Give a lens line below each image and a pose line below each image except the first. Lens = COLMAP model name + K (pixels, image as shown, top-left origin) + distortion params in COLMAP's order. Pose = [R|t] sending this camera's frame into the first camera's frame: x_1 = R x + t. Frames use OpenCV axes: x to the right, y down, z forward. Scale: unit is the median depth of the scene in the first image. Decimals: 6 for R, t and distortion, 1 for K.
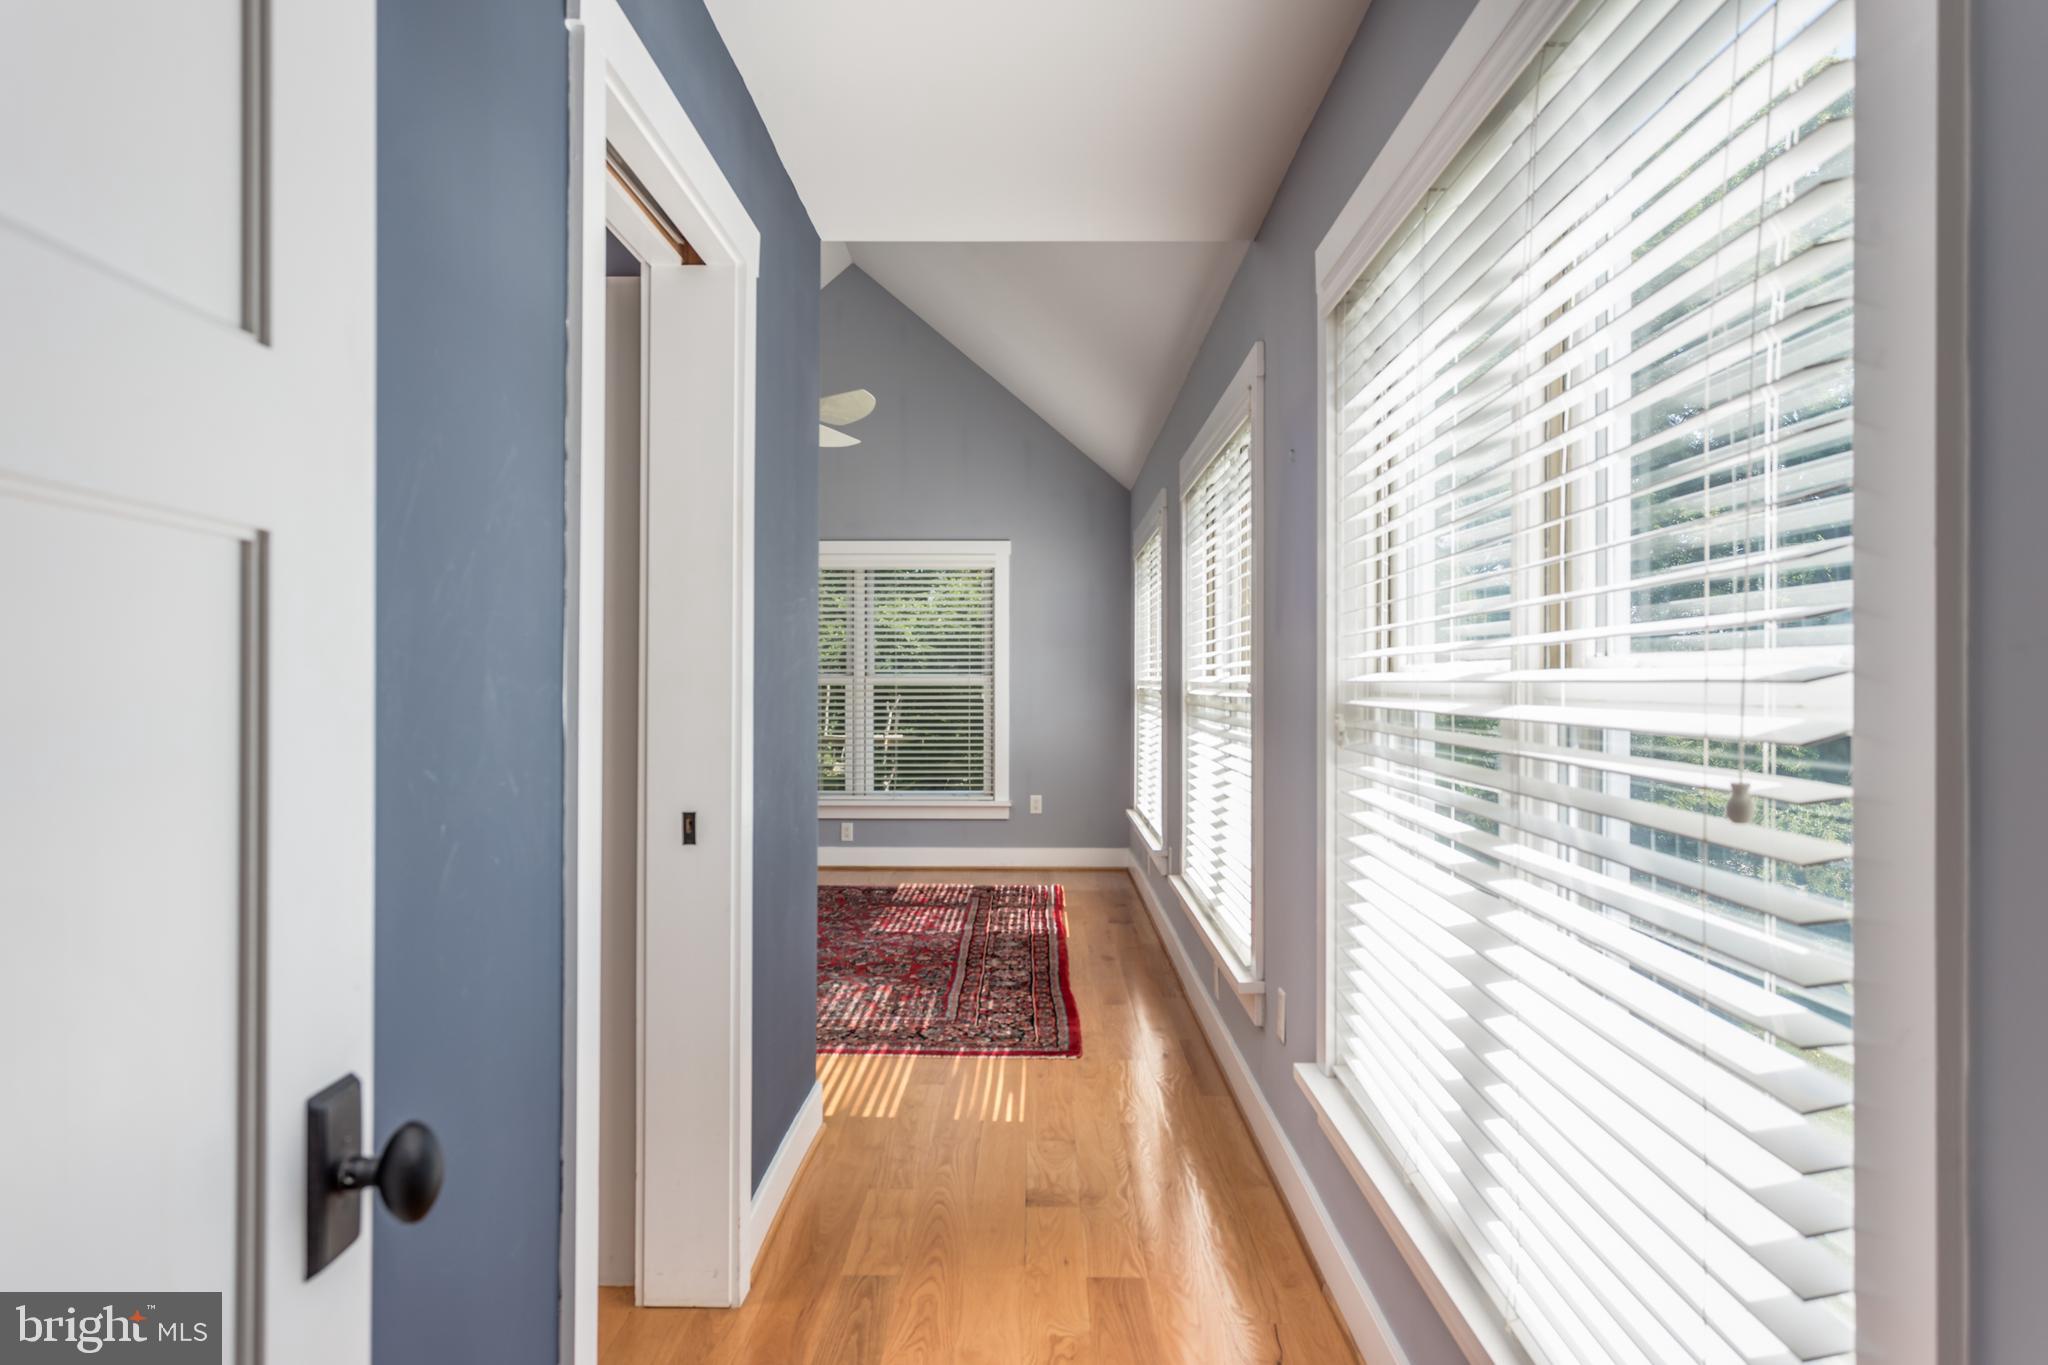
lens RADIAL K [[1573.8, 0, 1016.4], [0, 1573.8, 680.3], [0, 0, 1]] dist [0.004101, -0.000066]
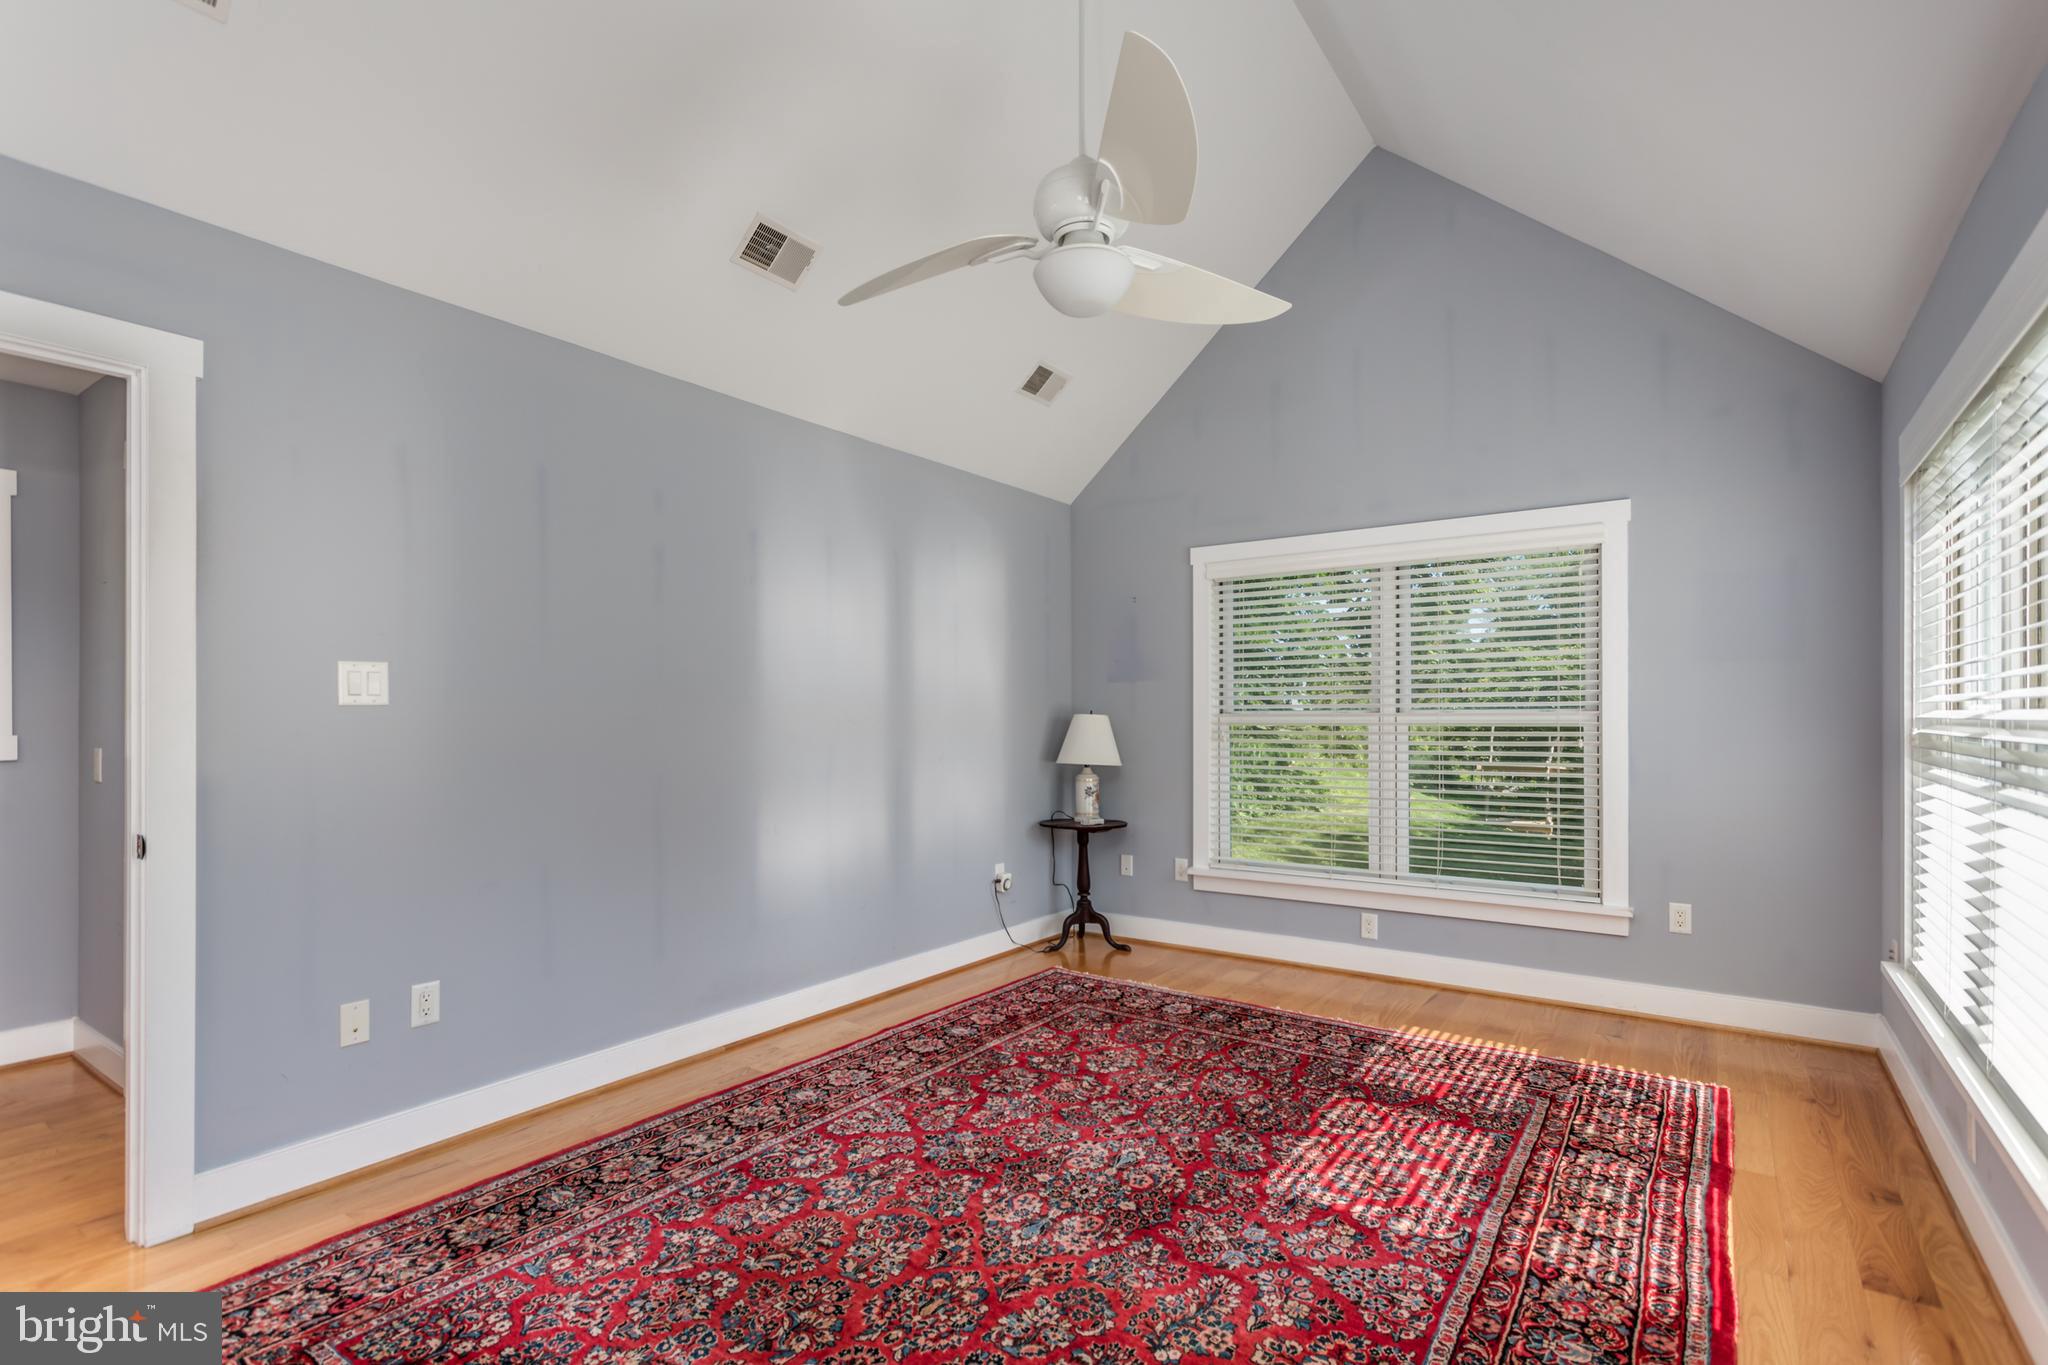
lens RADIAL K [[982.7, 0, 1022.8], [0, 982.7, 706.5], [0, 0, 1]] dist [0.003057, 0.000090]
pose [[0.839916, -0.003559, -0.542704, 0.009761], [0.001060, 0.999987, -0.004917, -0.006560], [0.542715, 0.003555, 0.839909, 0.937721]]
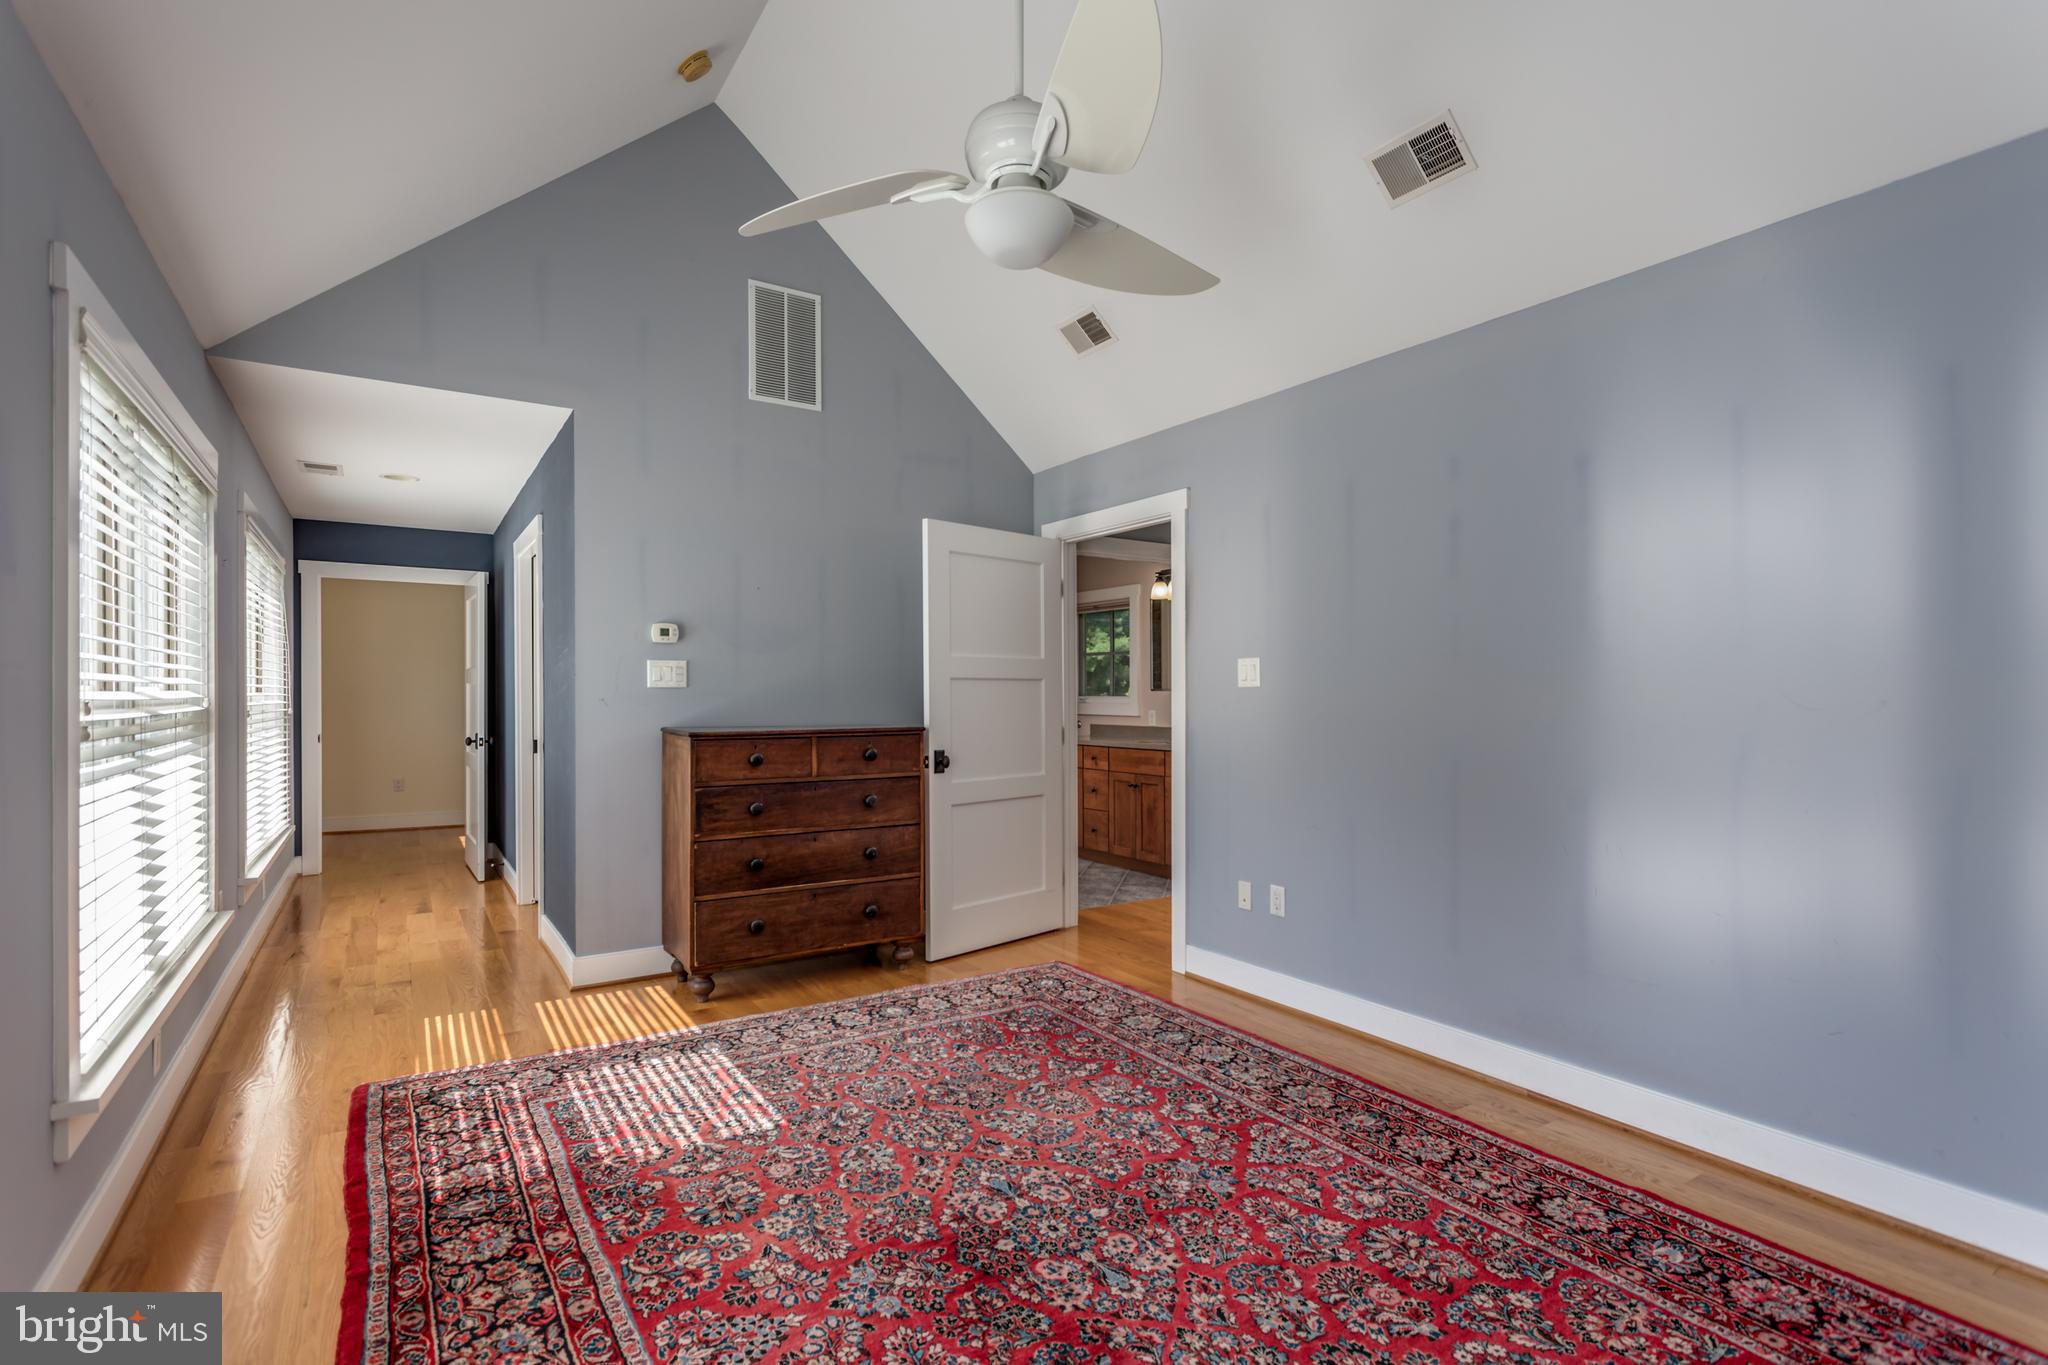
lens RADIAL K [[982.7, 0, 1029.2], [0, 982.7, 687.2], [0, 0, 1]] dist [0.003057, 0.000090]
pose [[-0.815781, -0.001207, -0.578360, 0.021164], [0.004233, 0.999959, -0.008057, -0.005405], [0.578346, -0.009021, -0.815742, 1.366325]]
